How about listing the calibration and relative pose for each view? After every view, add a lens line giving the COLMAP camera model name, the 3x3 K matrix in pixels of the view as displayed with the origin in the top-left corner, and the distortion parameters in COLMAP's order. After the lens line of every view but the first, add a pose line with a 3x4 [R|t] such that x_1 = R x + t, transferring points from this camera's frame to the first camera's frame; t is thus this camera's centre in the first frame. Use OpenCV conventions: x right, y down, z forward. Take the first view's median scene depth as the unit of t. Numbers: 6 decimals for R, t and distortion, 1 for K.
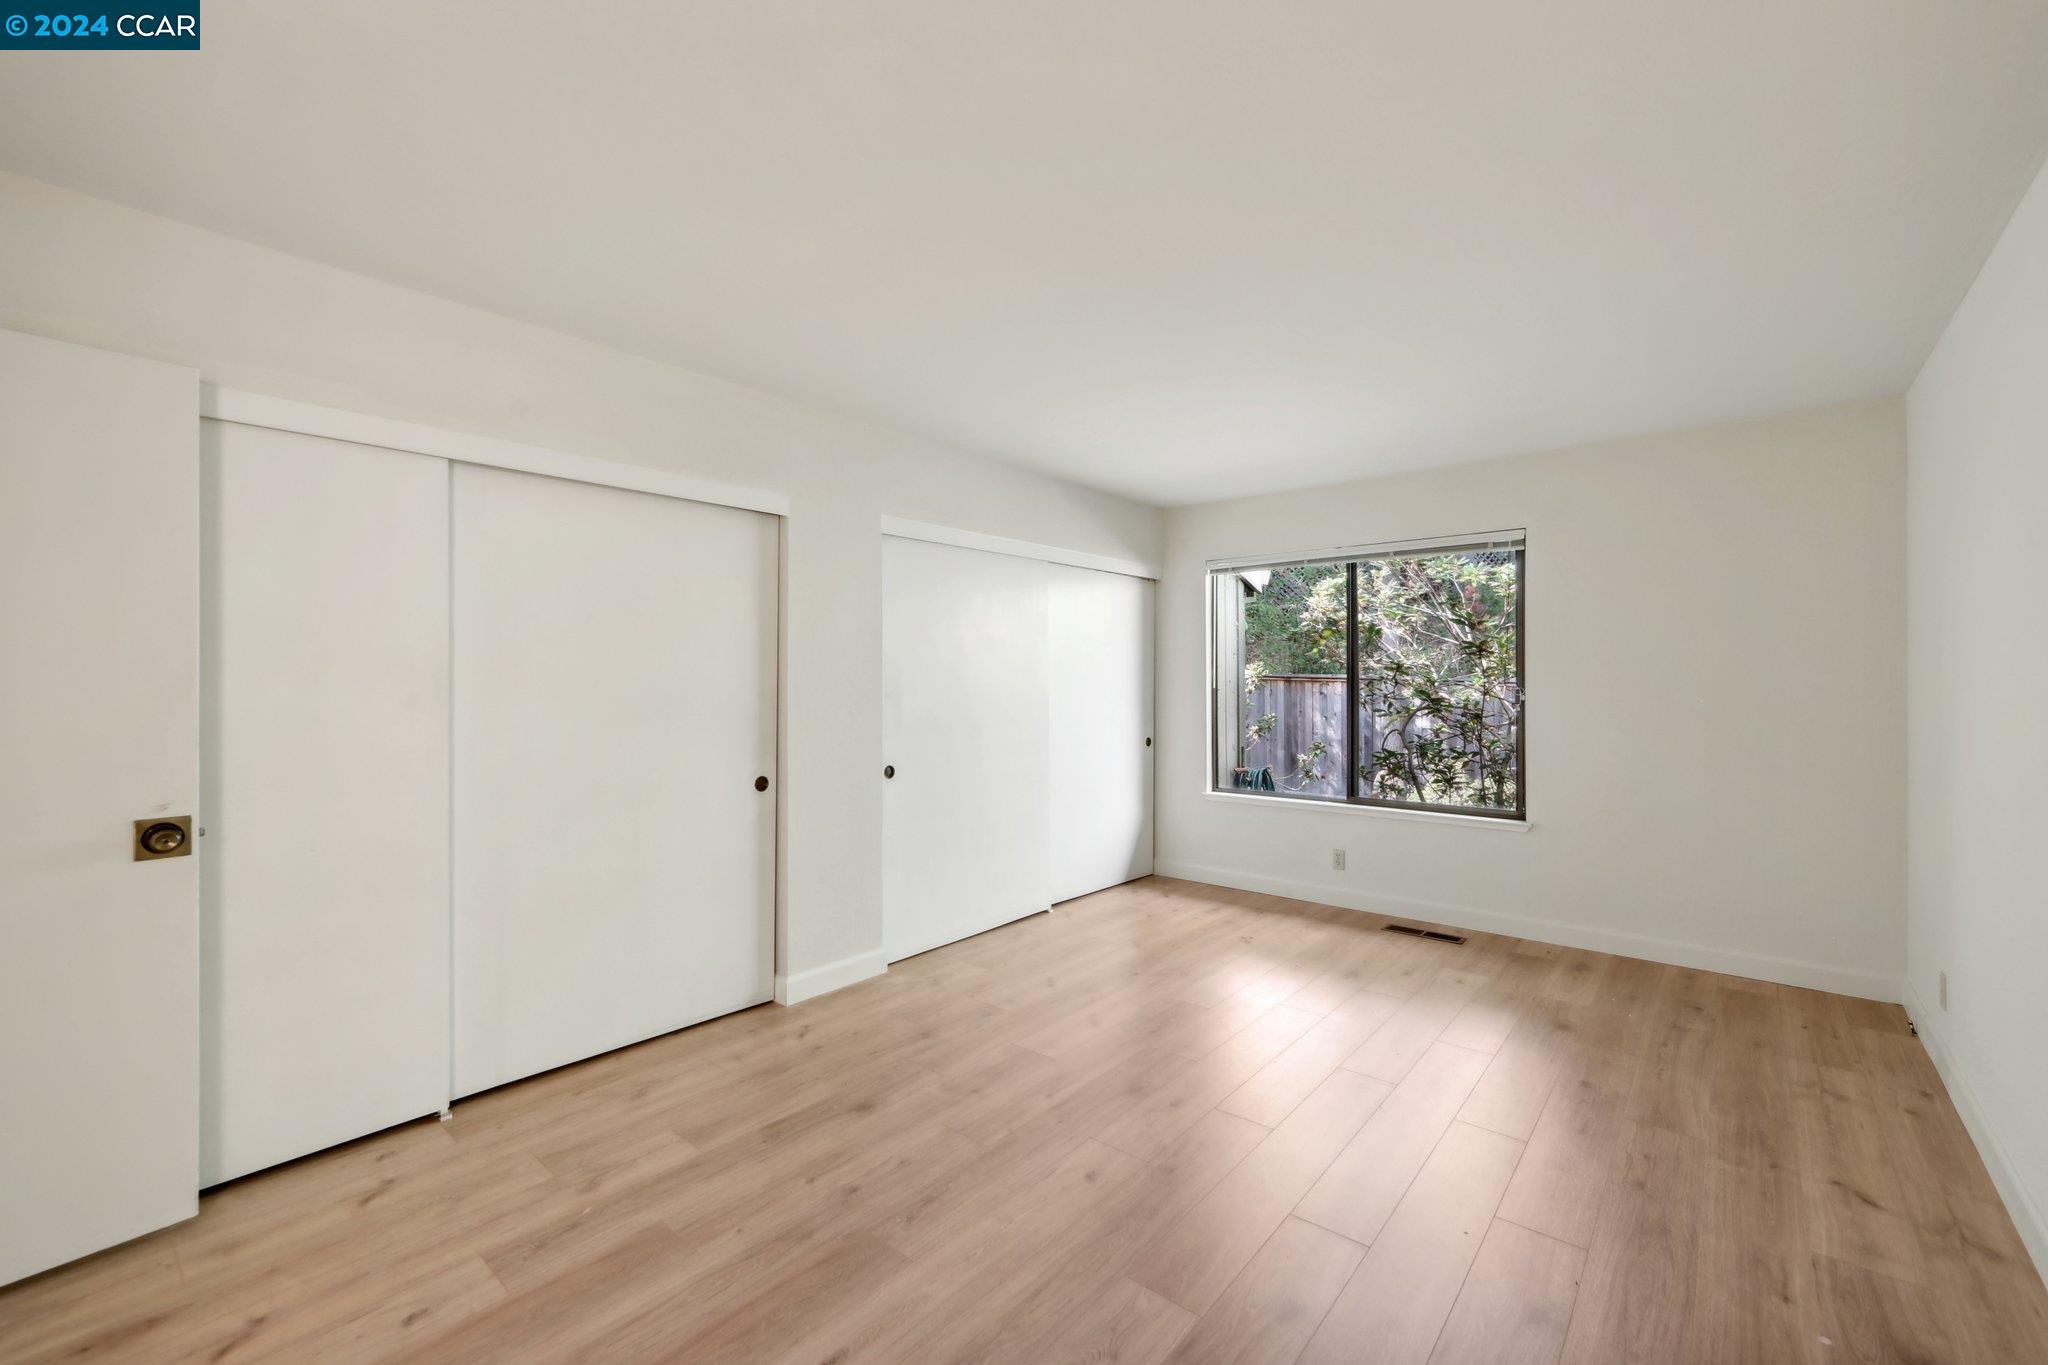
lens RADIAL K [[830.4, 0, 1030.2], [0, 830.4, 678.5], [0, 0, 1]] dist [-0.010101, 0.001625]
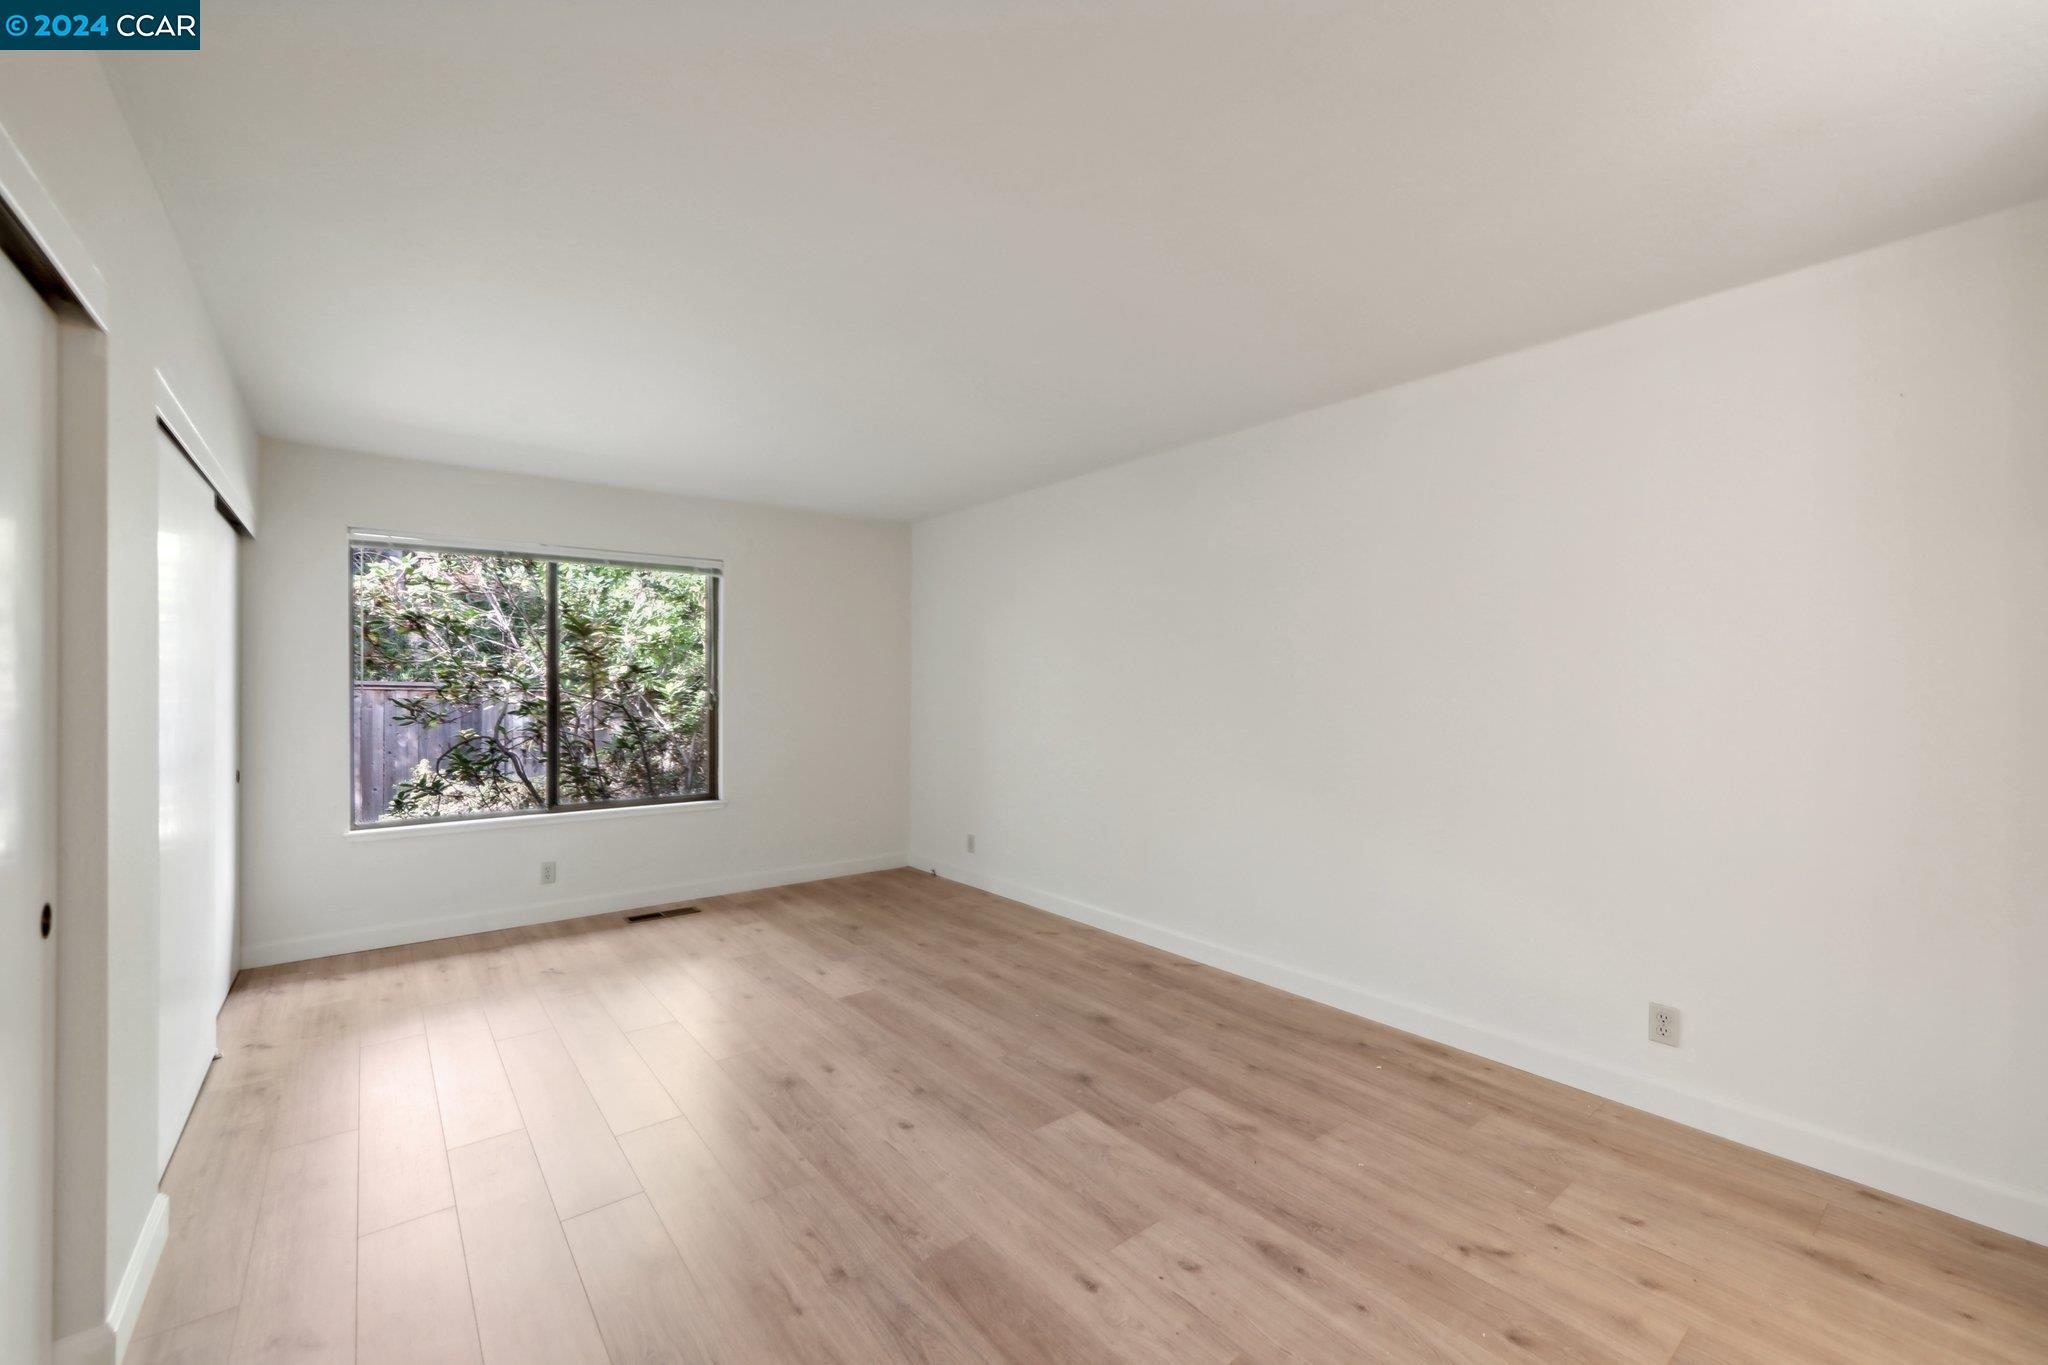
lens RADIAL K [[830.4, 0, 1015.1], [0, 830.4, 684.8], [0, 0, 1]] dist [-0.010101, 0.001625]
pose [[0.203629, -0.003691, 0.979041, -0.648856], [-0.002366, 0.999988, 0.004262, -0.003790], [-0.979045, -0.003185, 0.203618, 0.406686]]
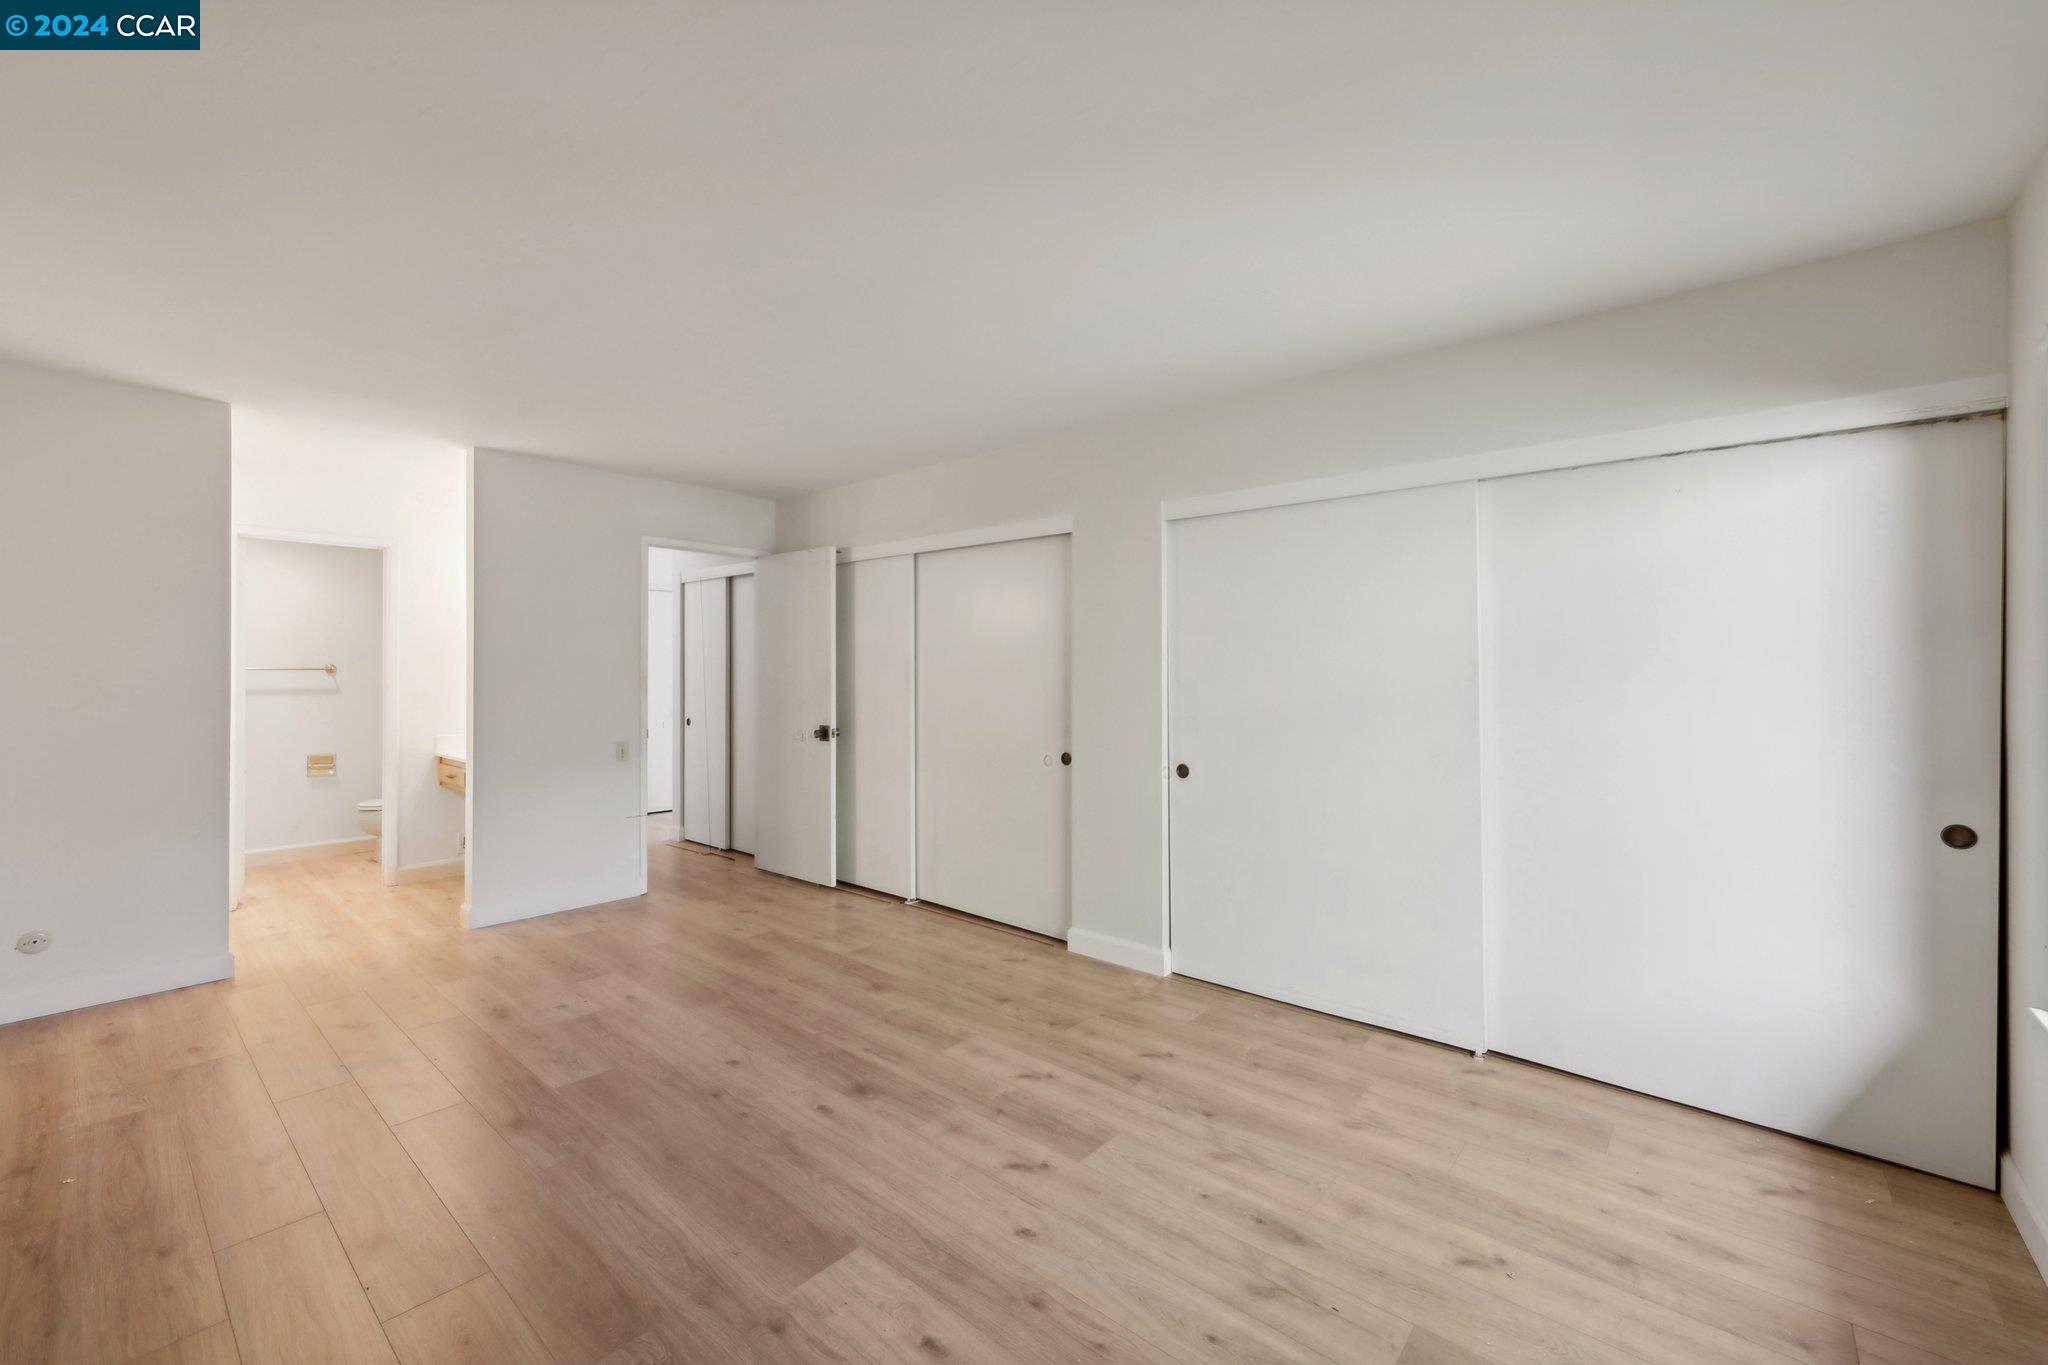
lens RADIAL K [[830.4, 0, 1040.4], [0, 830.4, 668.2], [0, 0, 1]] dist [-0.010101, 0.001625]
pose [[0.007760, 0.000833, -0.999970, 0.879557], [-0.000002, 1.000000, 0.000833, -0.005305], [0.999970, -0.000005, 0.007760, 0.951200]]
